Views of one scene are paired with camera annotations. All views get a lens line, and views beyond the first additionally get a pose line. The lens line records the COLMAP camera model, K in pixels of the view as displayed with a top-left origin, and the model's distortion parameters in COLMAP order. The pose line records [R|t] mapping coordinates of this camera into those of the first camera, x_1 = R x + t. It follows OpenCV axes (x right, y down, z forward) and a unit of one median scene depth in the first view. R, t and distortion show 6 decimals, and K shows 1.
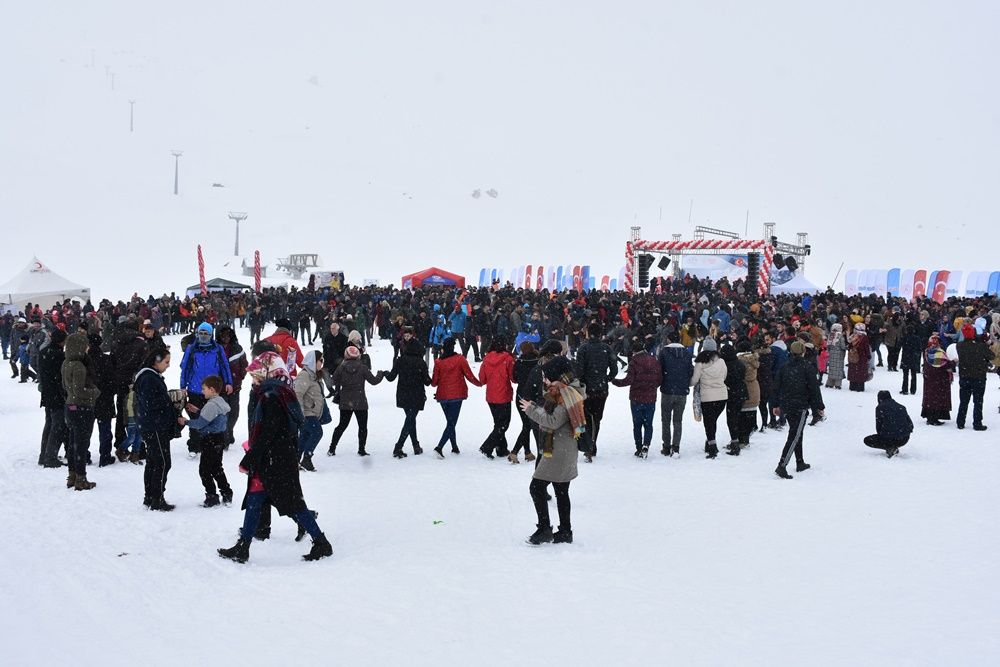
lens RADIAL K [[1898.8, 0, 500.0], [0, 1898.8, 333.5], [0, 0, 1]] dist [0.386371, -0.001119]
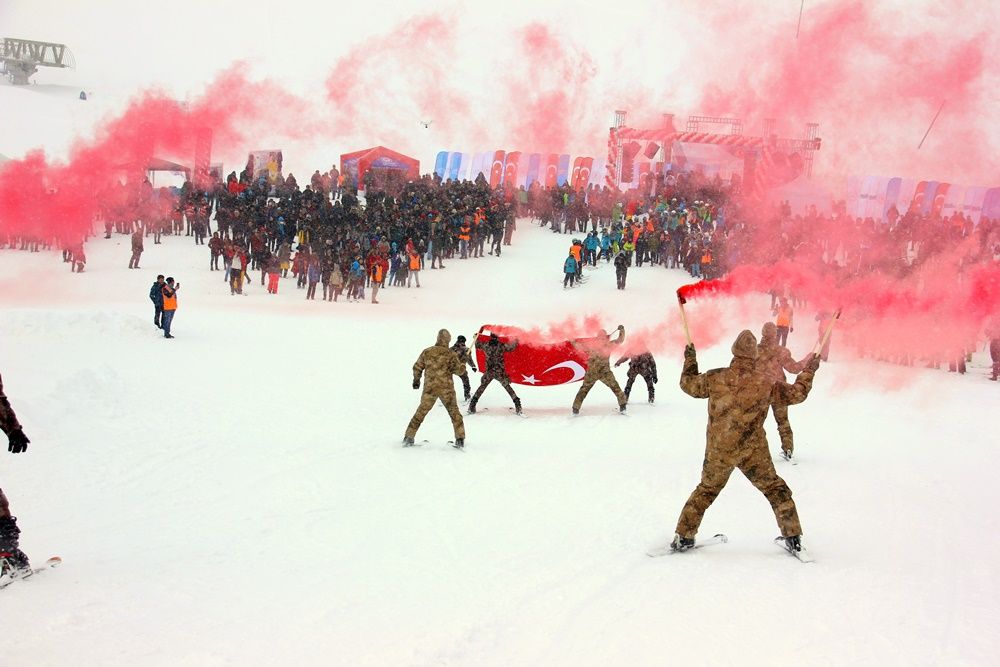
lens RADIAL K [[1898.8, 0, 500.0], [0, 1898.8, 333.5], [0, 0, 1]] dist [0.386371, -0.001119]
pose [[0.999320, 0.035473, 0.010046, 0.010751], [-0.035930, 0.998115, 0.049756, 0.003732], [-0.008262, -0.050083, 0.998711, 0.121968]]
